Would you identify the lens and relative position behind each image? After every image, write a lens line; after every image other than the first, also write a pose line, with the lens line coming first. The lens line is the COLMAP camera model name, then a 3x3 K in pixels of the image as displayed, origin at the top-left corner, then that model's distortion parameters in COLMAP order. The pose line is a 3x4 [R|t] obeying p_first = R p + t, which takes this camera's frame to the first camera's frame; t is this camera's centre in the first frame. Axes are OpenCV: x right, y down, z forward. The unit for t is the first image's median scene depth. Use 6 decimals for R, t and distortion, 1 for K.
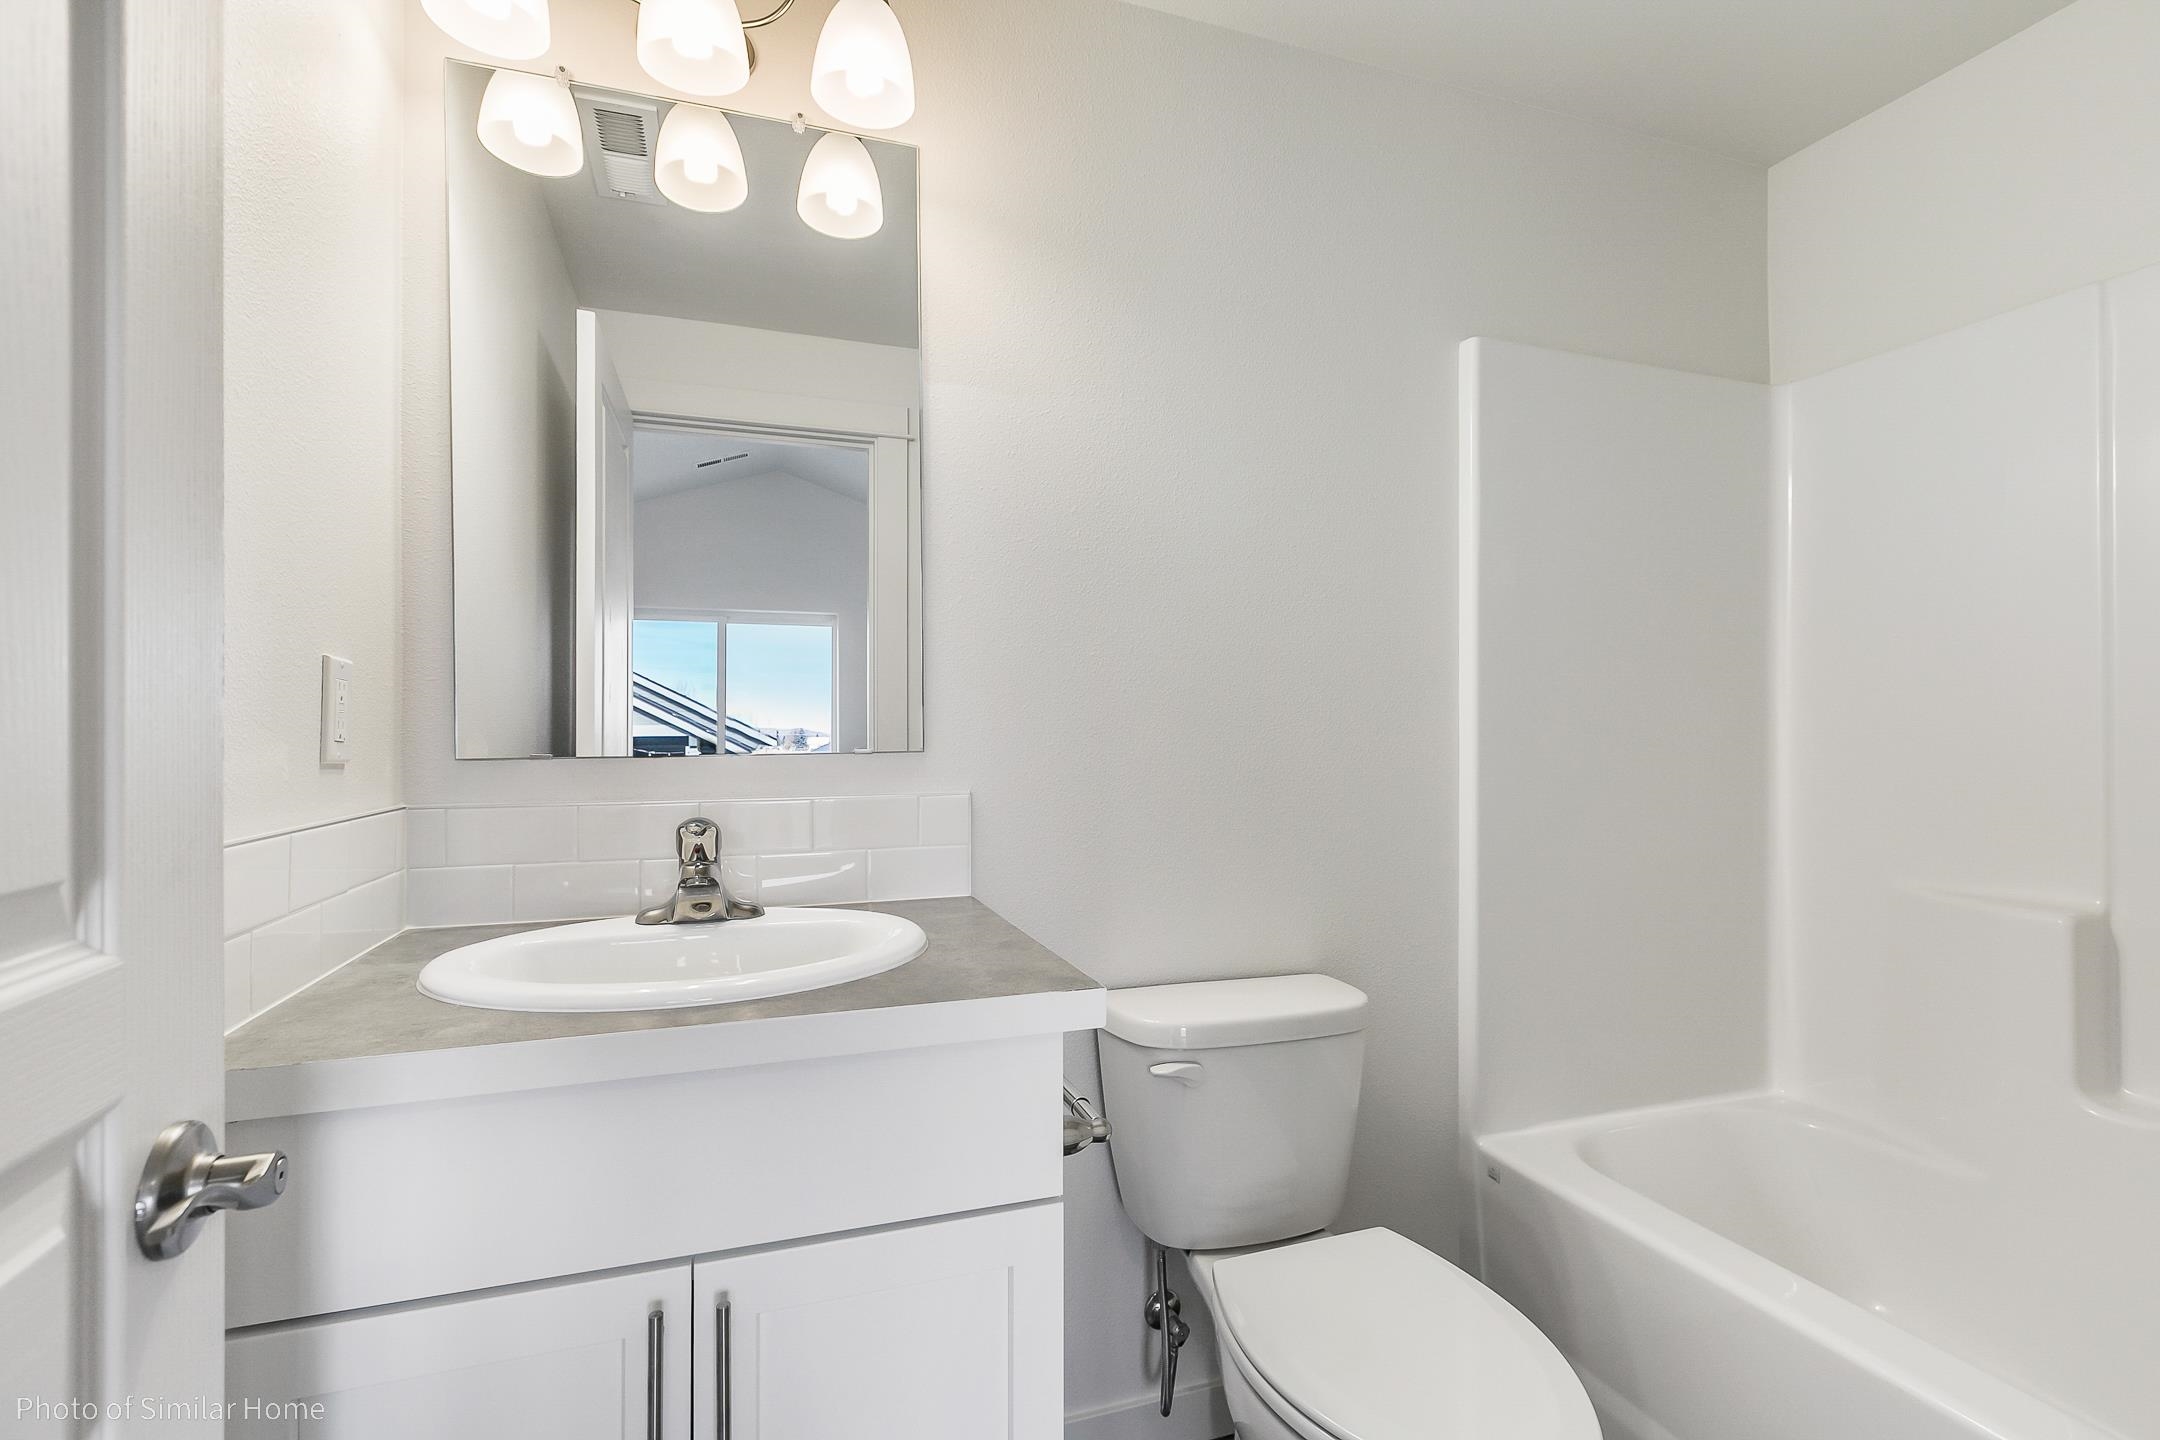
lens RADIAL K [[972.8, 0, 1069.6], [0, 972.8, 719.3], [0, 0, 1]] dist [0.001404, -0.000018]
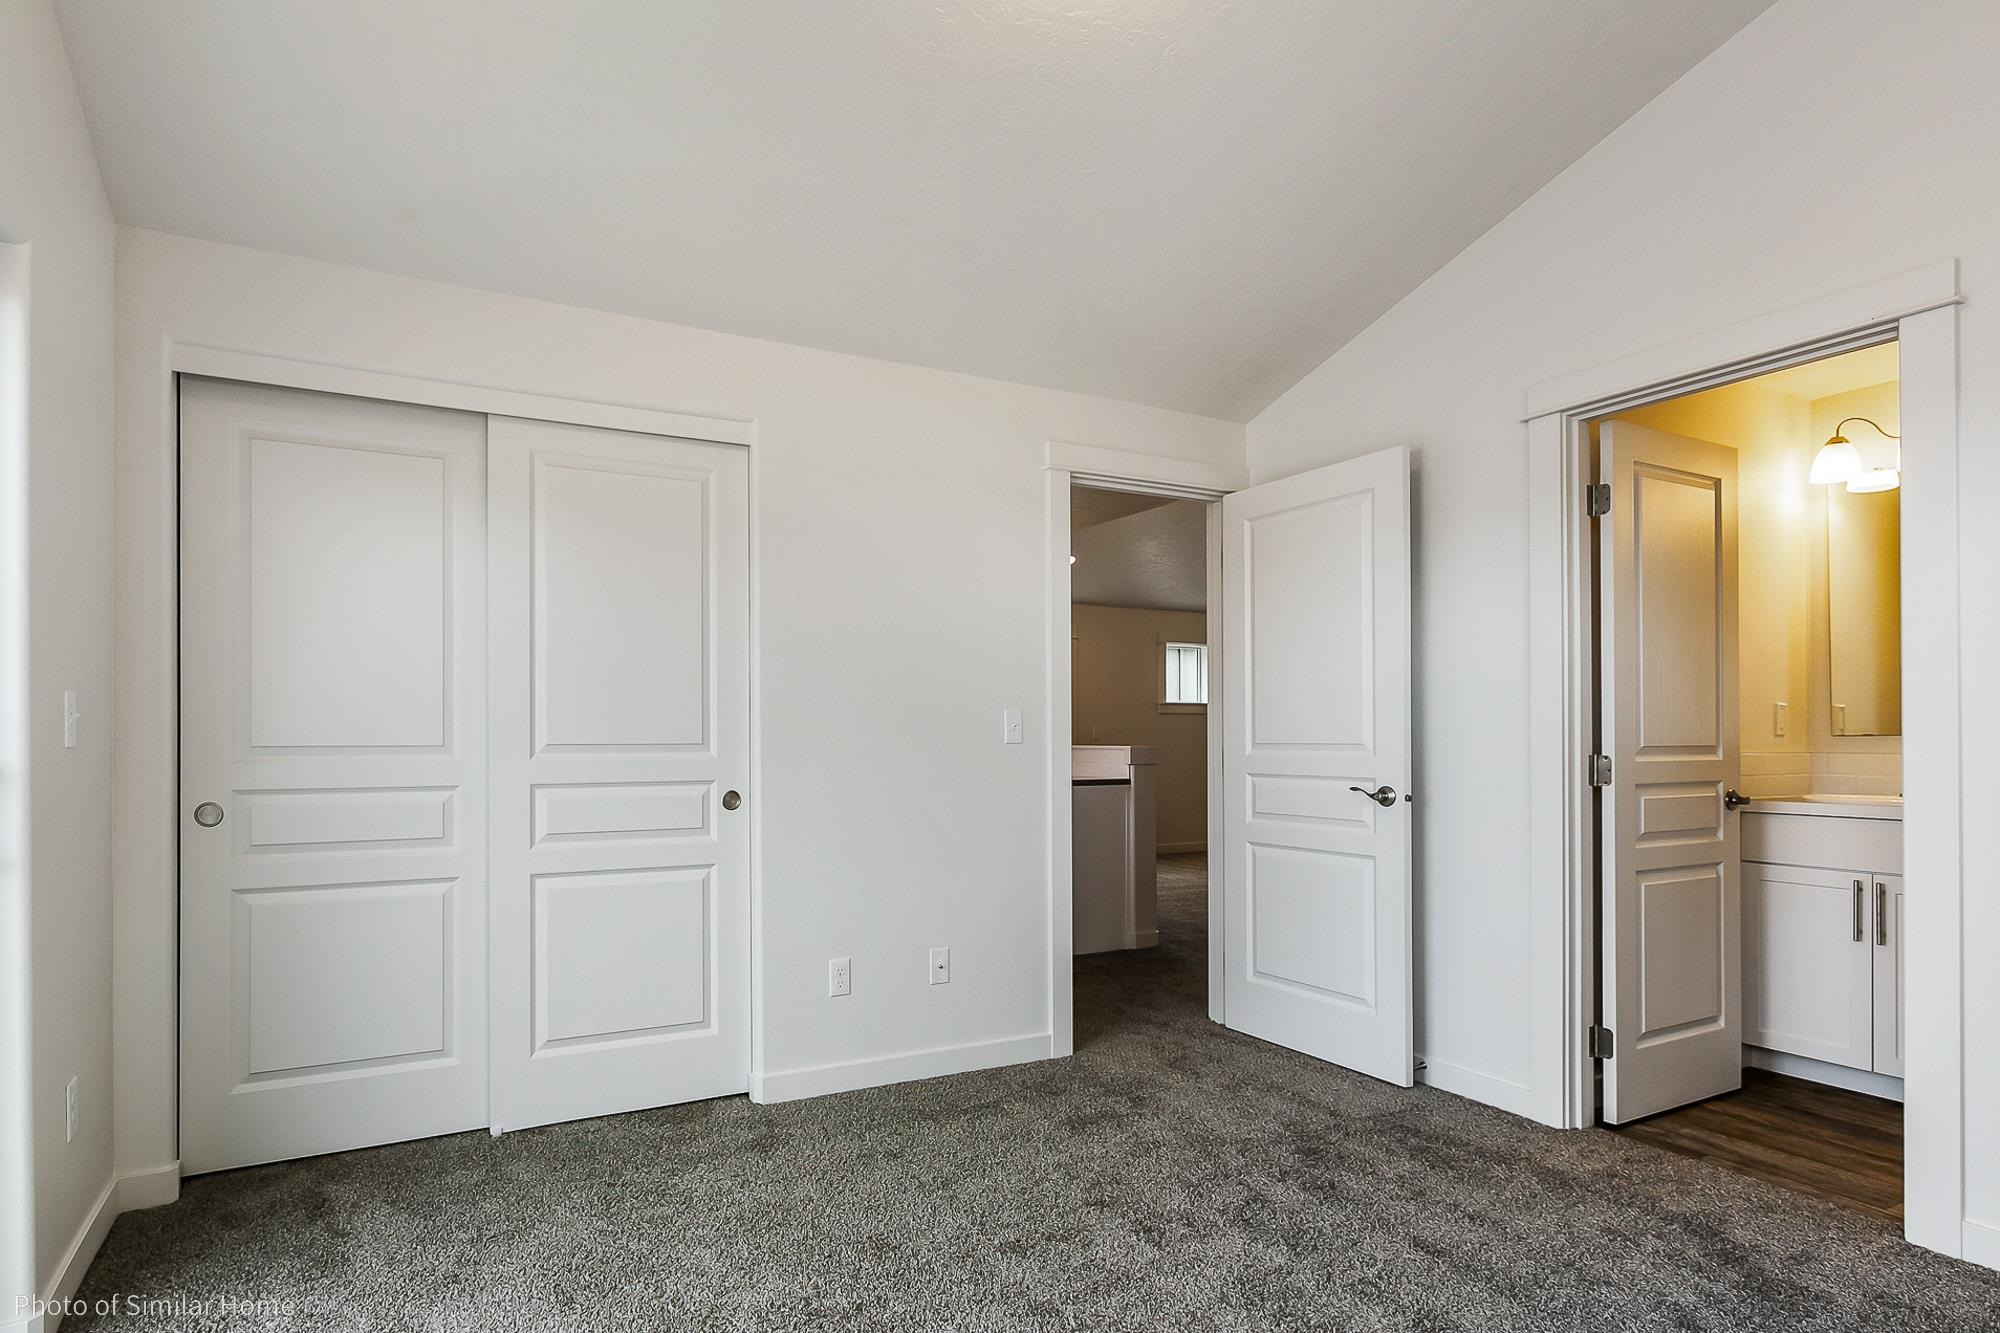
lens RADIAL K [[900.8, 0, 990.4], [0, 900.8, 665.9], [0, 0, 1]] dist [0.001404, -0.000018]
pose [[0.158289, -0.051168, -0.986066, 2.384316], [-0.000890, 0.998649, -0.051964, -0.018621], [0.987392, 0.009103, 0.158029, -2.697168]]
